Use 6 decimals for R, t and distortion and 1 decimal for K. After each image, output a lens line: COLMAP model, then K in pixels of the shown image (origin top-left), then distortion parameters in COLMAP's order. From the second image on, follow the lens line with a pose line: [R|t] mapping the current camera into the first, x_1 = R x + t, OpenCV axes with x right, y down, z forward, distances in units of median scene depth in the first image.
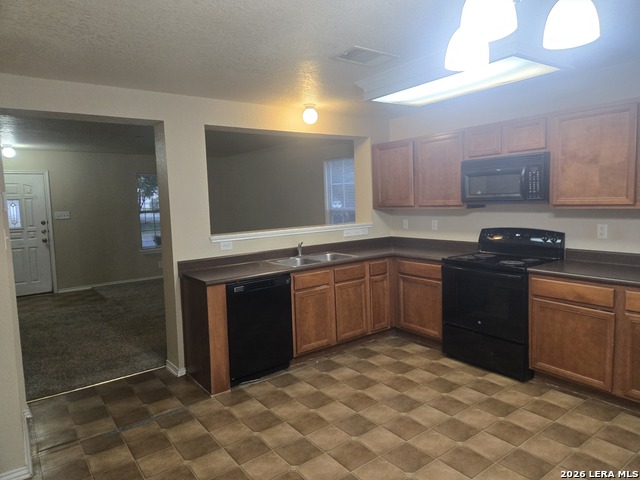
lens RADIAL K [[415.3, 0, 312.9], [0, 415.3, 229.0], [0, 0, 1]] dist [0.039732, 0.000696]
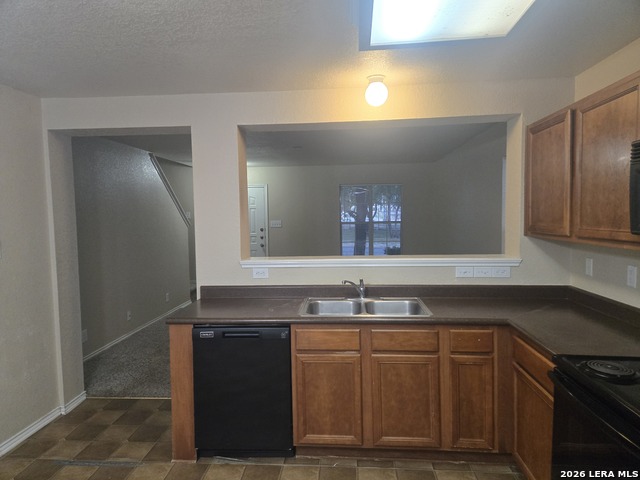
lens RADIAL K [[413.8, 0, 320.5], [0, 413.8, 236.0], [0, 0, 1]] dist [0.039024, -0.001137]
pose [[0.758517, 0.056537, -0.649196, 0.410175], [-0.057830, 0.998139, 0.019357, -0.056018], [0.649082, 0.022860, 0.760375, 0.480289]]
